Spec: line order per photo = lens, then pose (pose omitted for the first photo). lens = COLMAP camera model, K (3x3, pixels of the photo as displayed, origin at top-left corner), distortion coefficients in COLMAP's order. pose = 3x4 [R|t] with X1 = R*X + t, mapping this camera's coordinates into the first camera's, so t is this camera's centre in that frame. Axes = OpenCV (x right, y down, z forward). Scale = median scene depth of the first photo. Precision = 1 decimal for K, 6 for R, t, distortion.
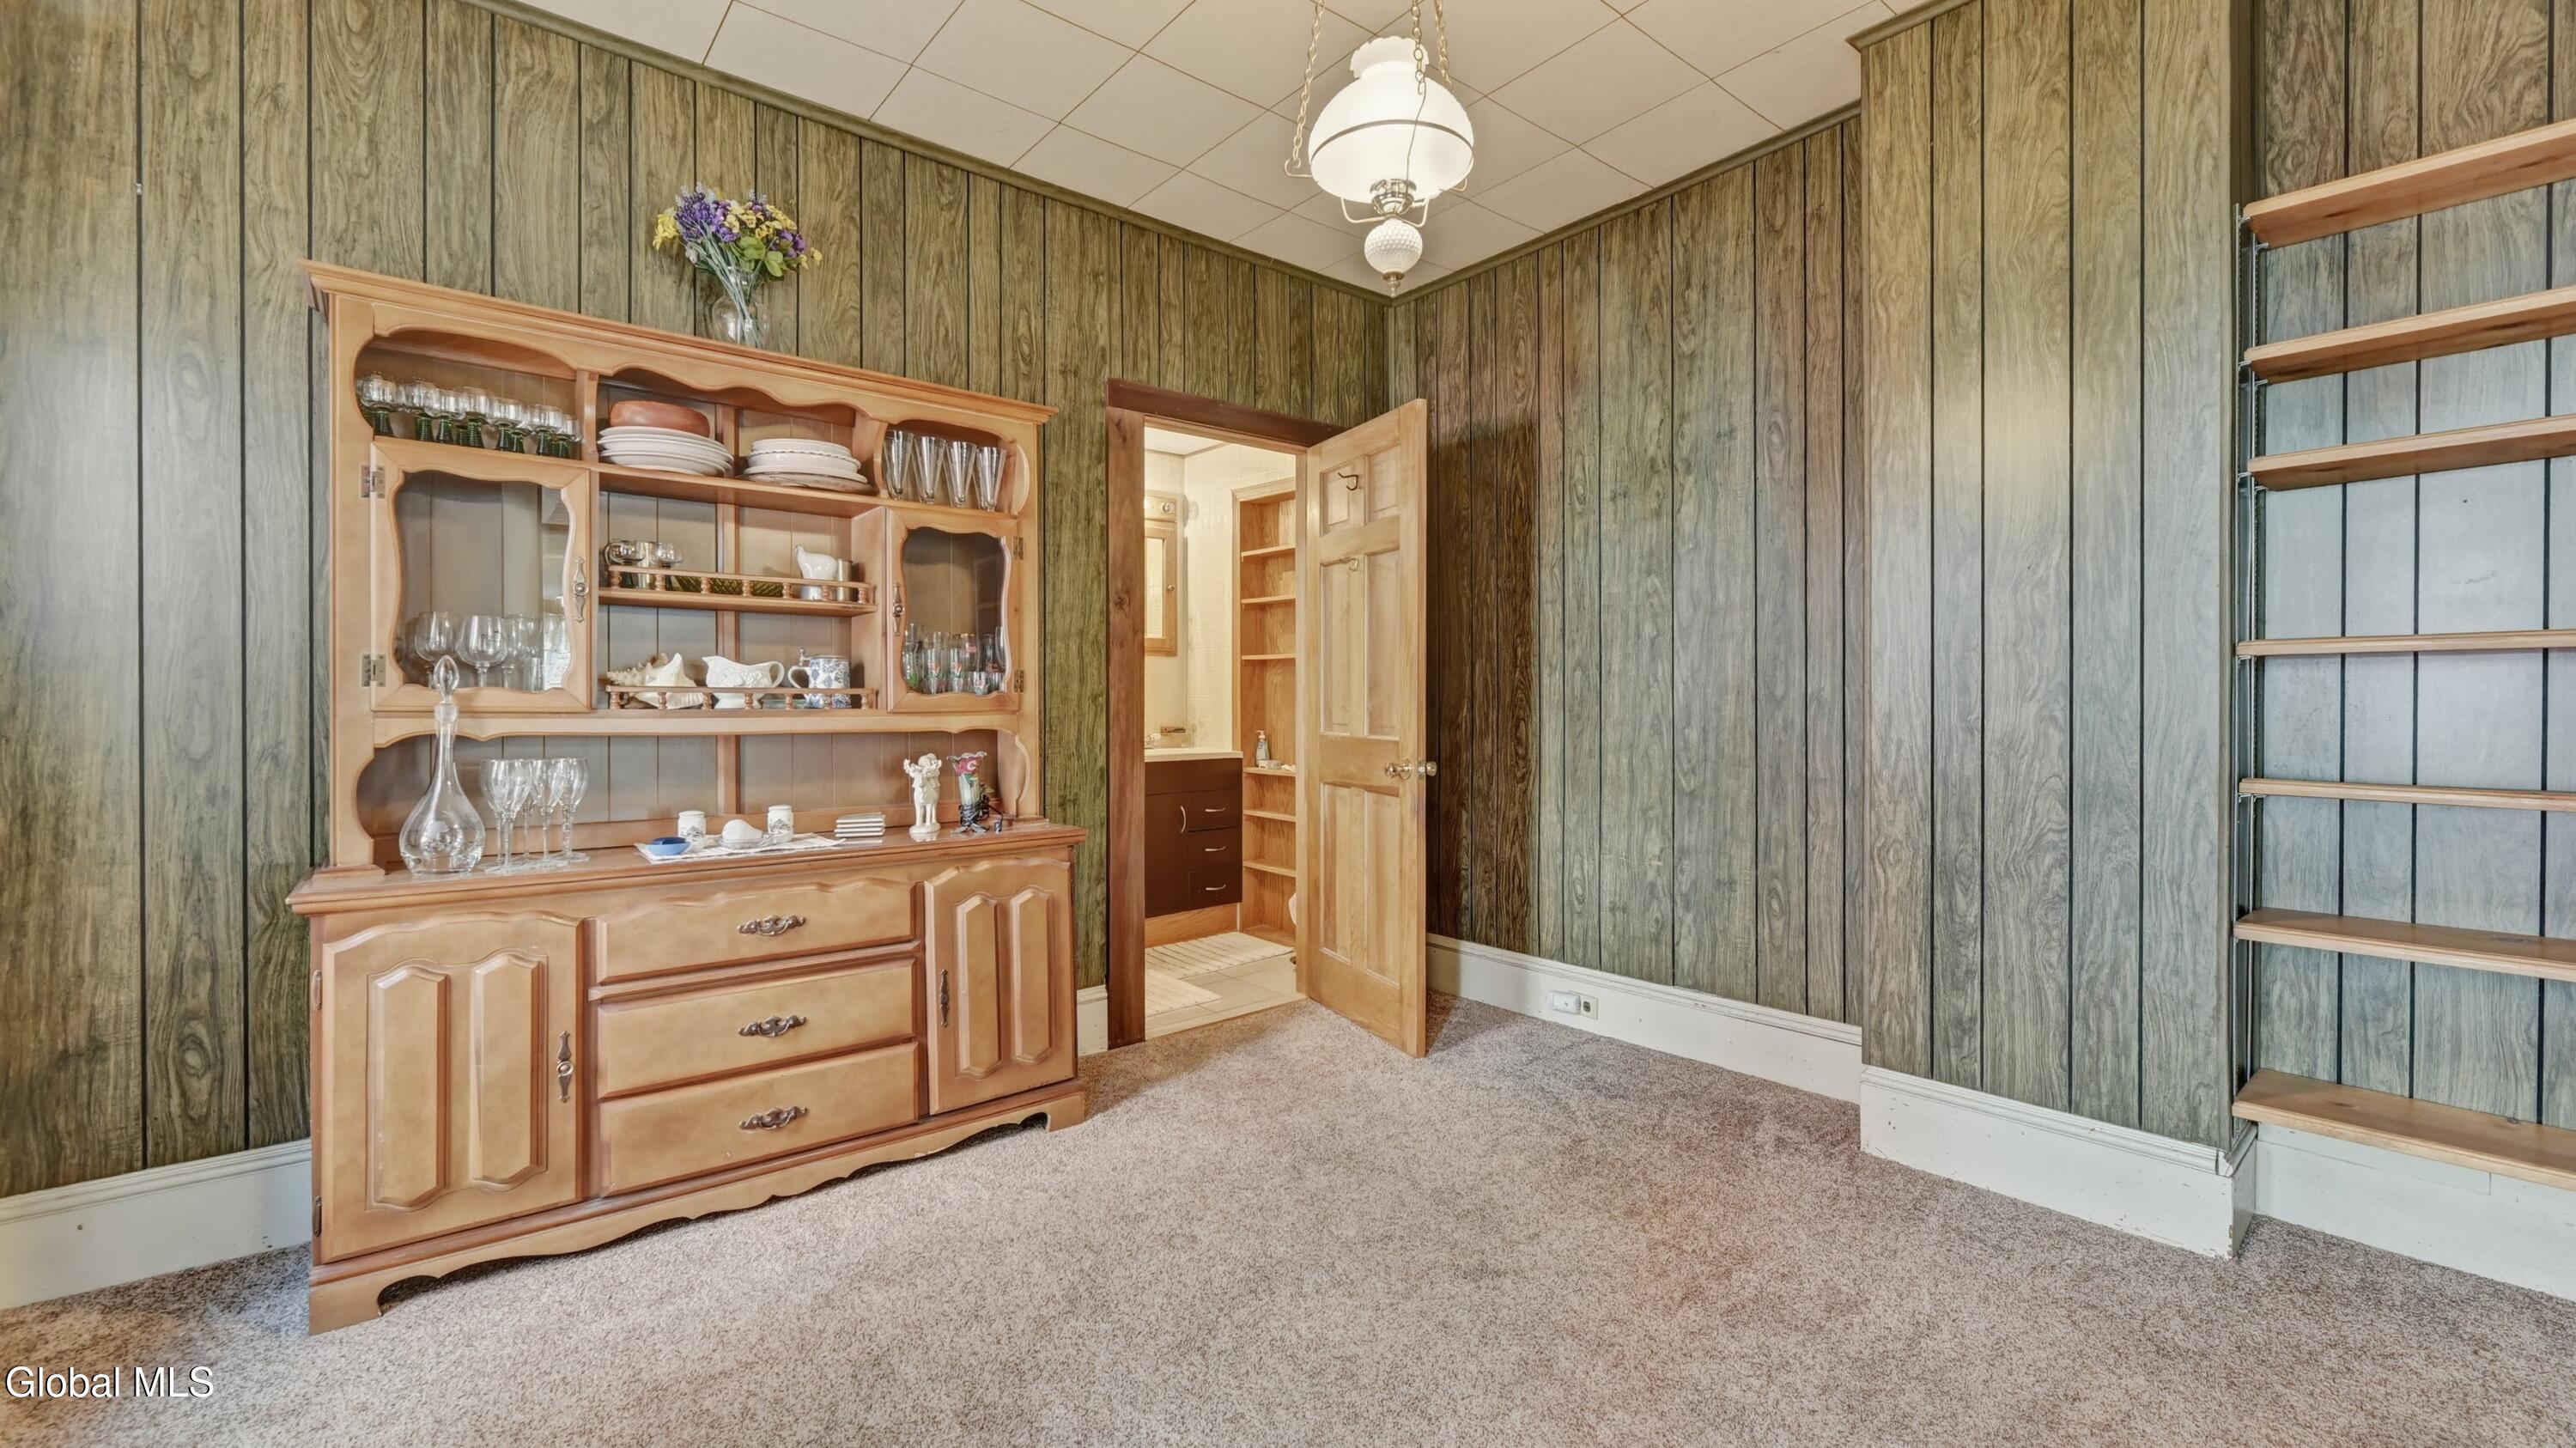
lens RADIAL K [[1103.8, 0, 1278.3], [0, 1103.8, 708.2], [0, 0, 1]] dist [0.002367, 0.000693]
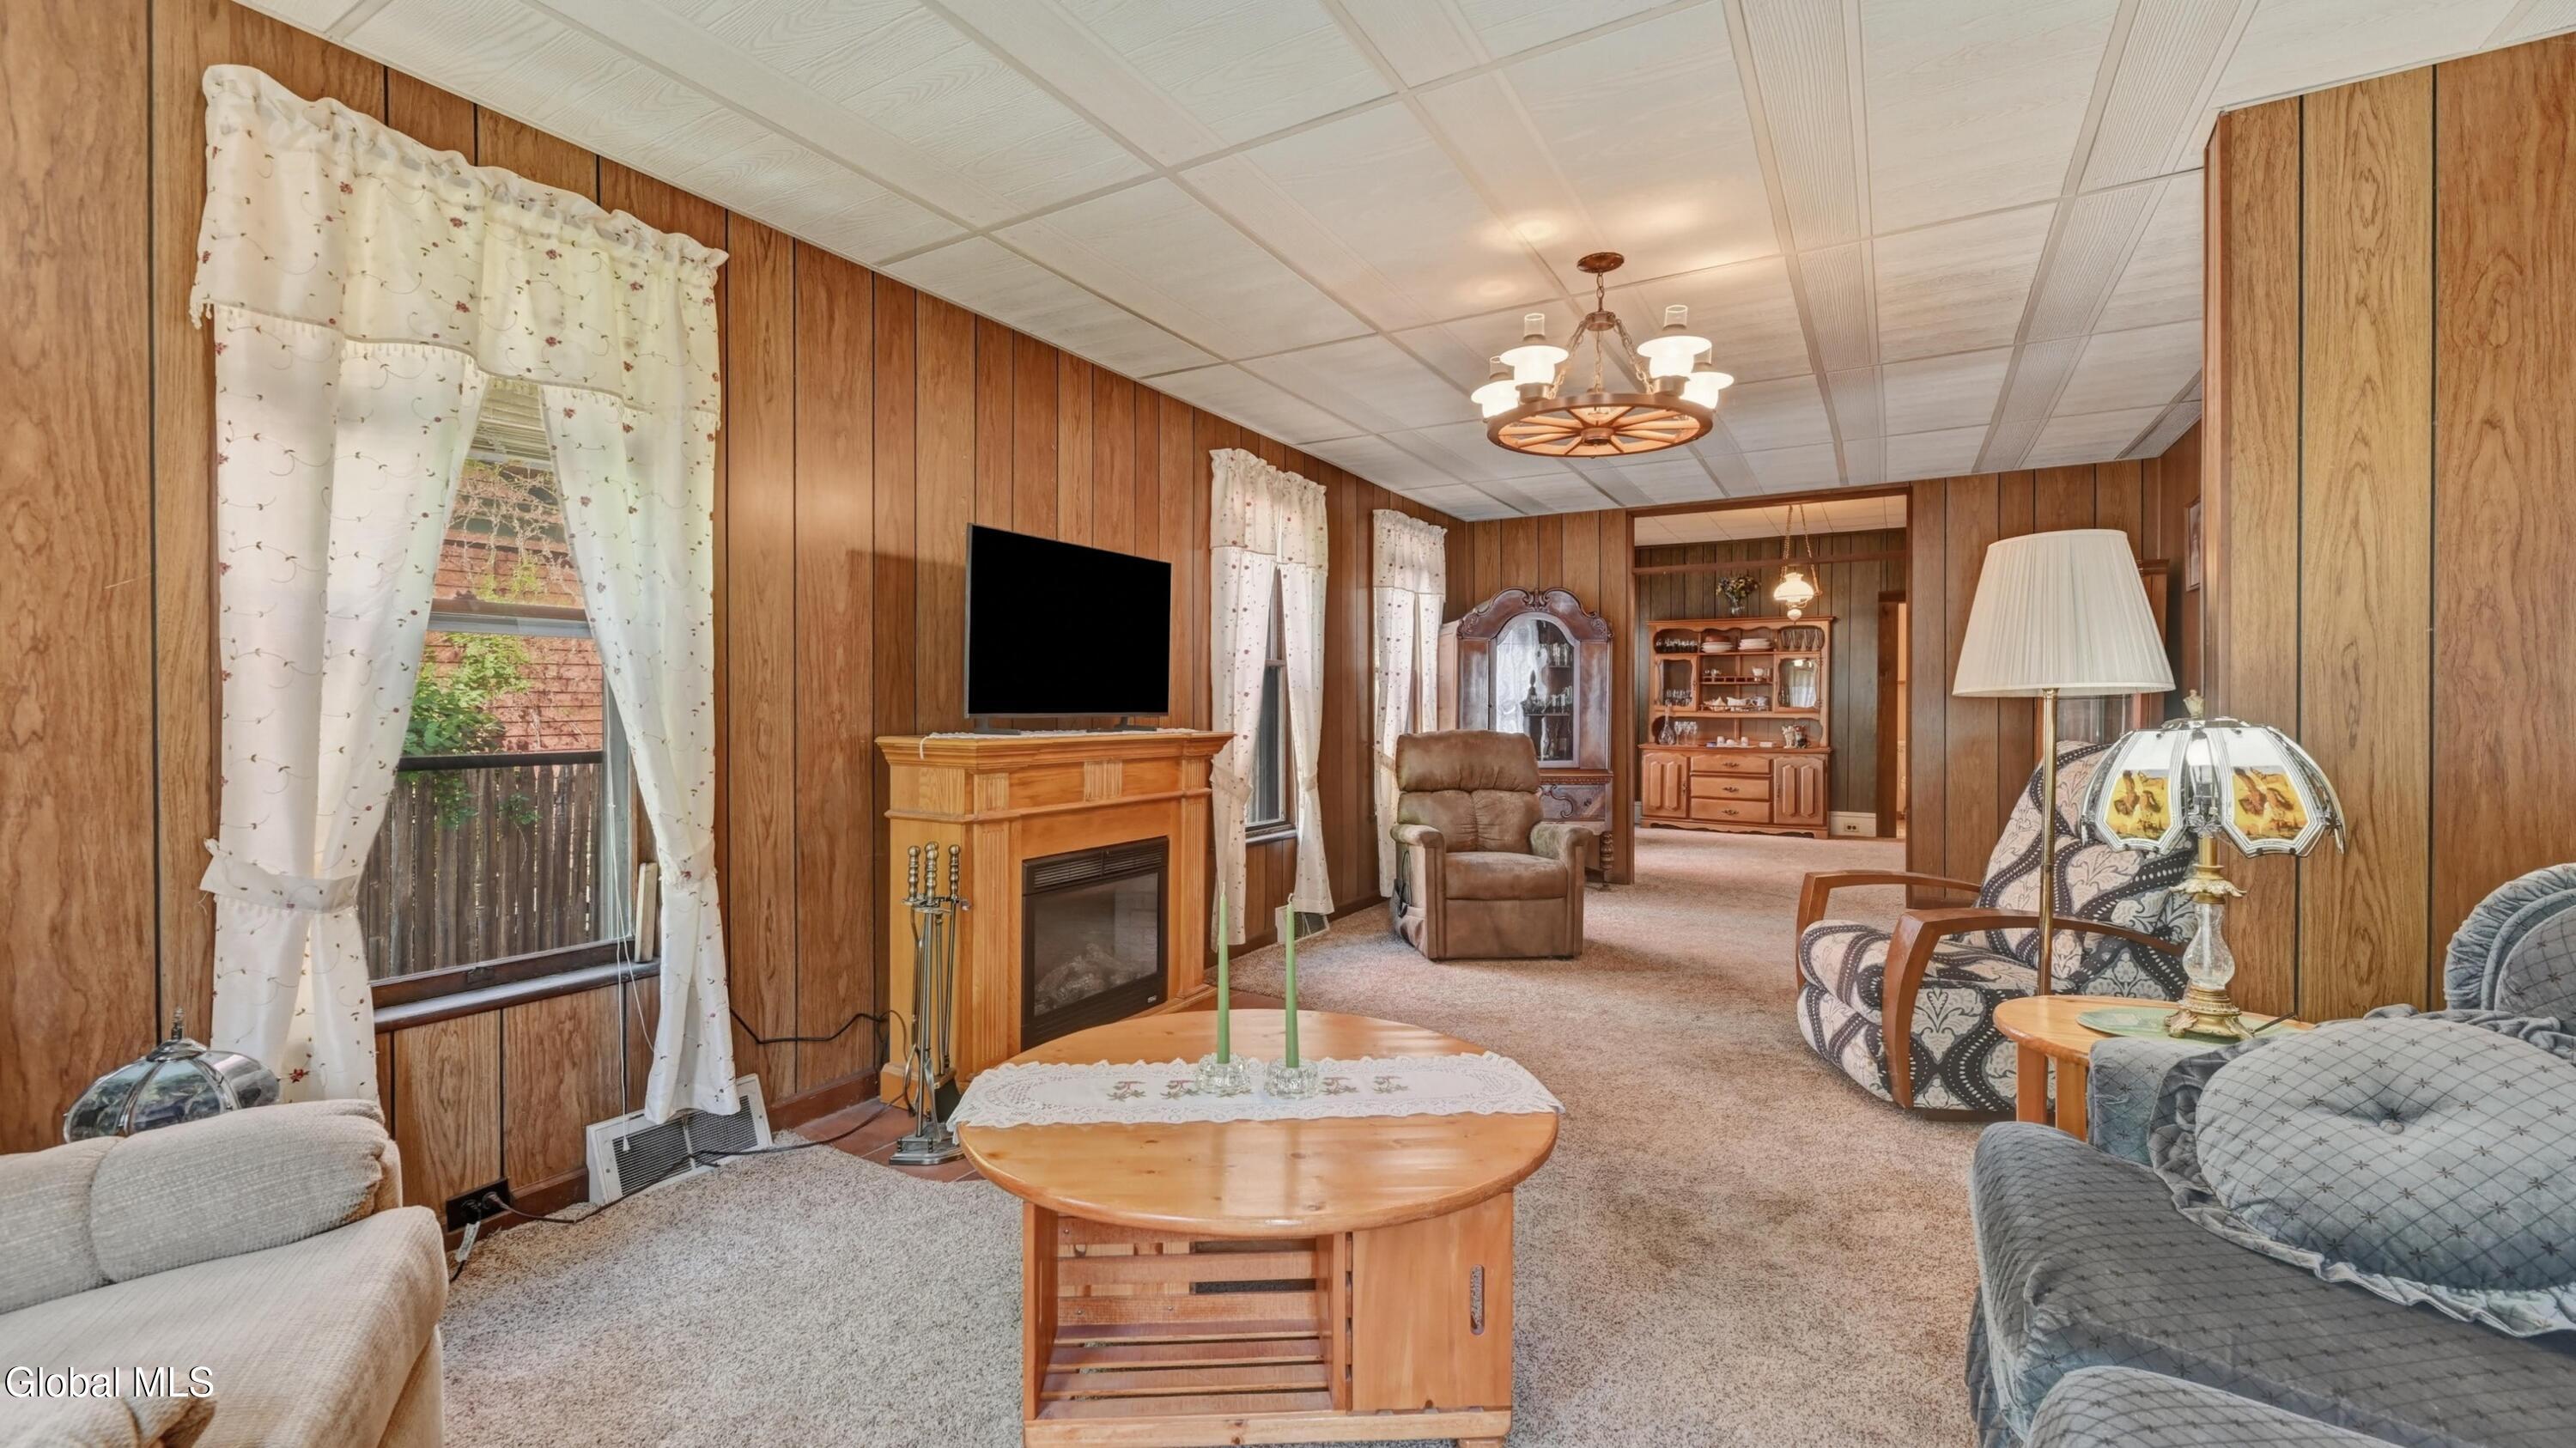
lens RADIAL K [[1103.8, 0, 1282.5], [0, 1103.8, 729.0], [0, 0, 1]] dist [0.002367, 0.000693]
pose [[0.374294, 0.020695, -0.927079, 2.758642], [-0.009775, 0.999783, 0.018372, 0.007679], [0.927259, 0.002186, 0.374415, -2.103216]]
